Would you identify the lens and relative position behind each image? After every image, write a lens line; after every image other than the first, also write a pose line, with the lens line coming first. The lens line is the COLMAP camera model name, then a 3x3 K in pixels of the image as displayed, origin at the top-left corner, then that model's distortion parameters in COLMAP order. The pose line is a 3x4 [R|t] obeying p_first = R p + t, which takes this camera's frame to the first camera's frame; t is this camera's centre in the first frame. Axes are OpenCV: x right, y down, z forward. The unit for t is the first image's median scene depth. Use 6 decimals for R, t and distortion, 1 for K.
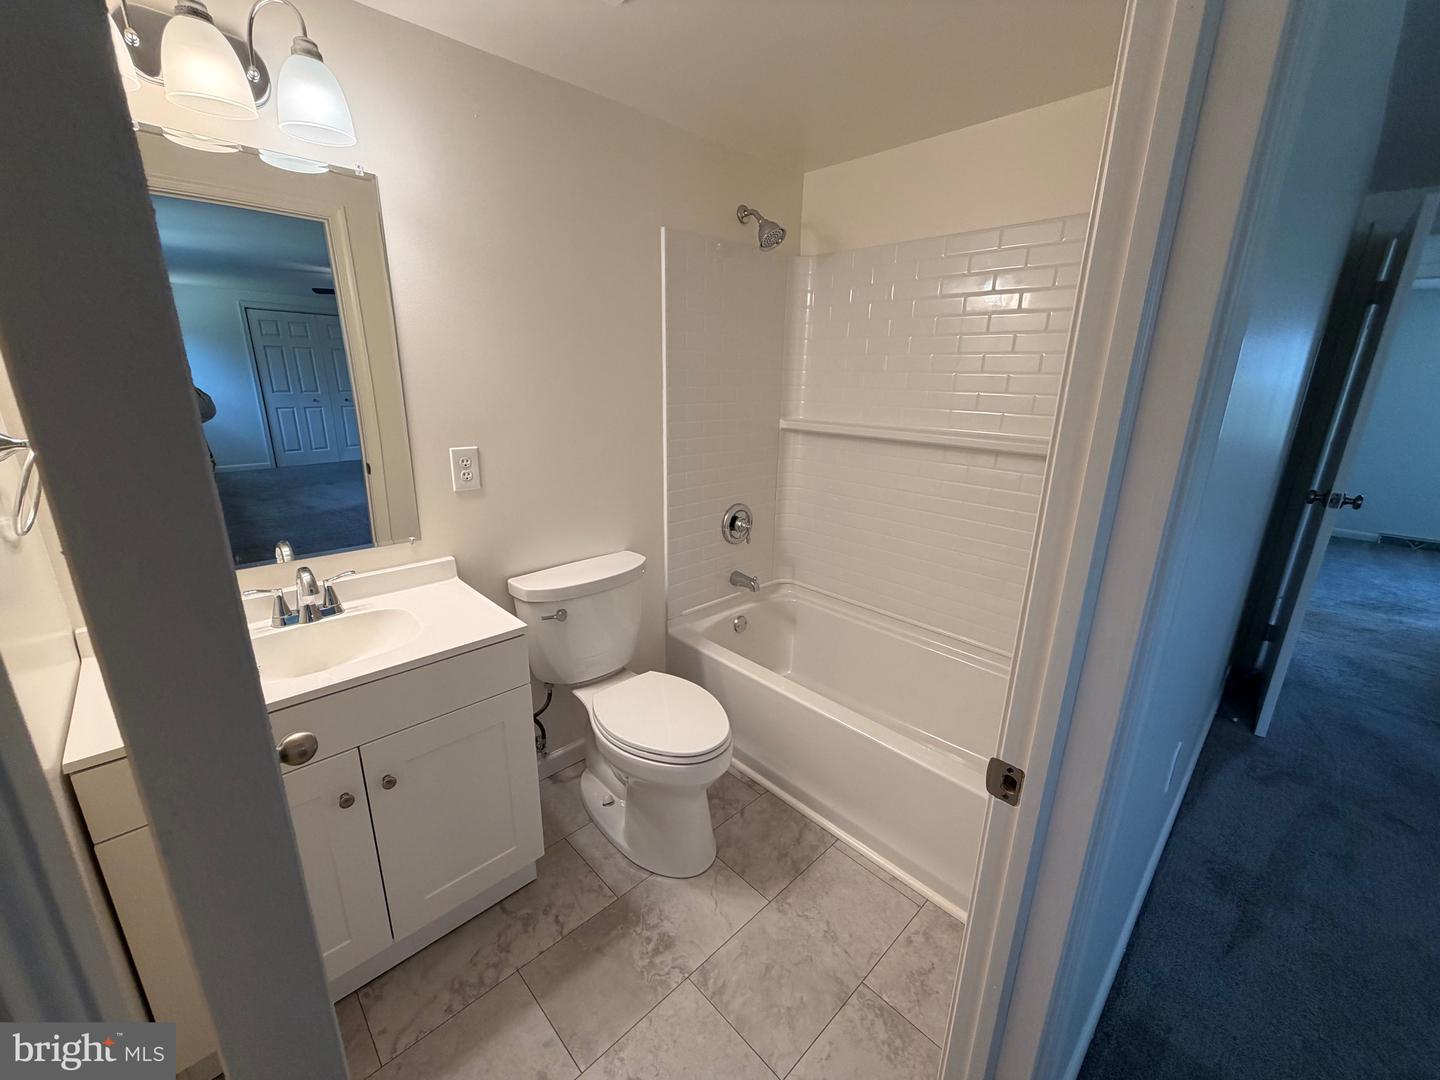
lens RADIAL K [[577.4, 0, 720.0], [0, 577.4, 540.0], [0, 0, 1]] dist [-0.000482, -0.000111]
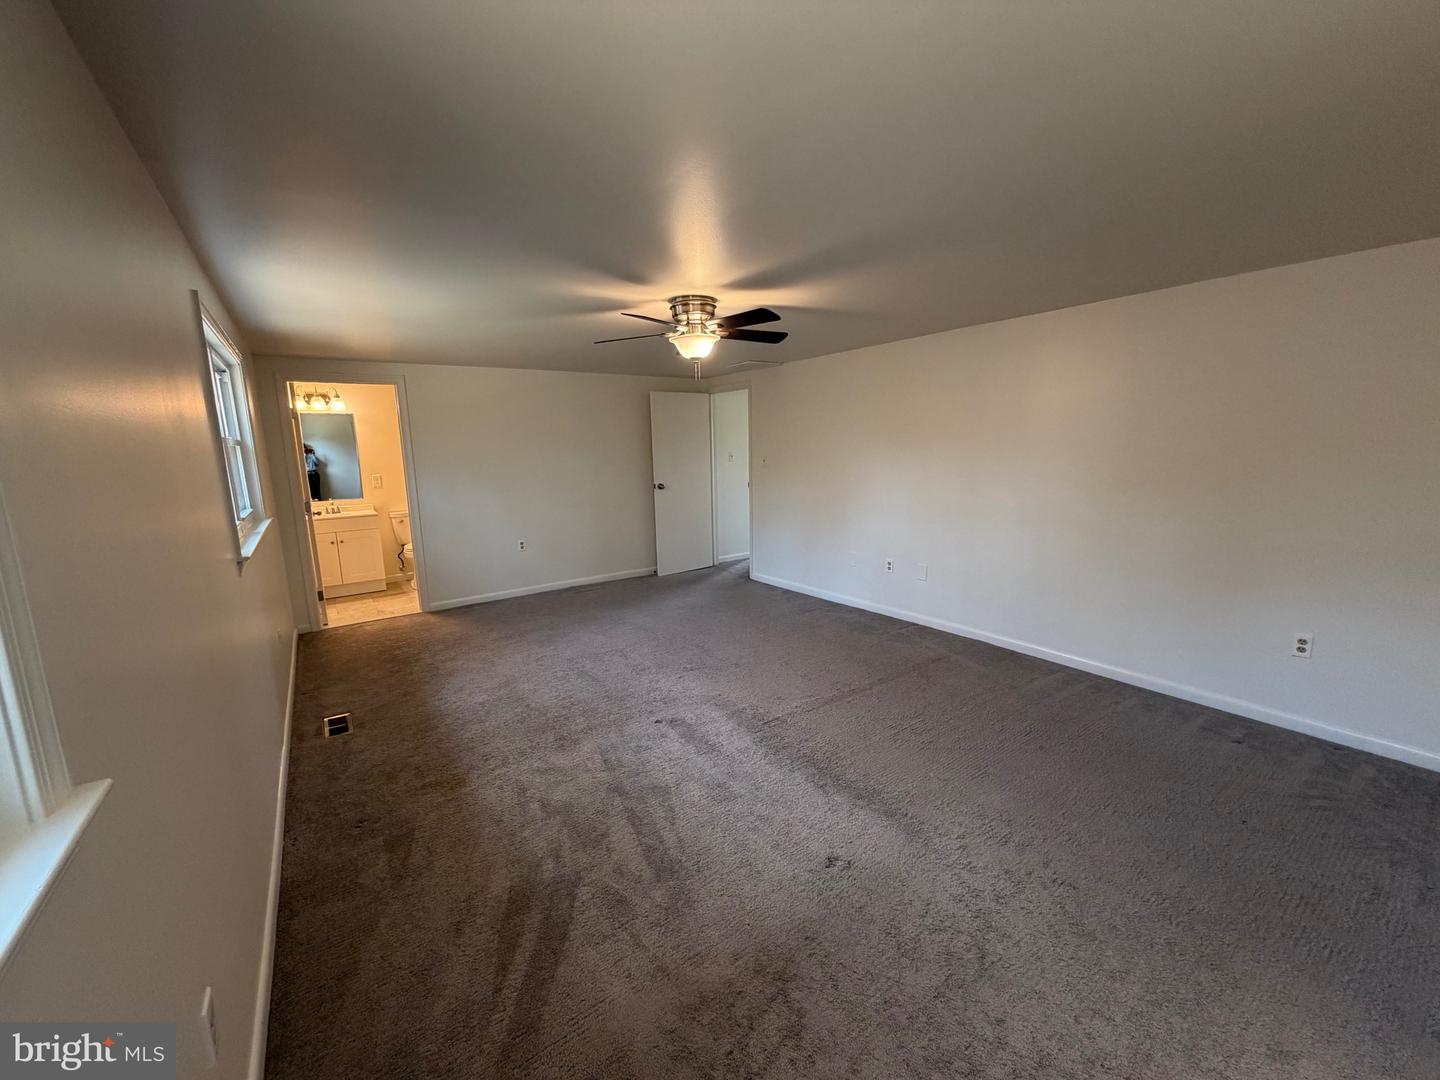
lens RADIAL K [[577.4, 0, 720.0], [0, 577.4, 540.0], [0, 0, 1]] dist [-0.000482, -0.000111]
pose [[0.987234, -0.017771, -0.158282, 2.915663], [-0.000297, 0.993549, -0.113404, 0.848656], [0.159276, 0.112004, 0.980860, -2.838578]]
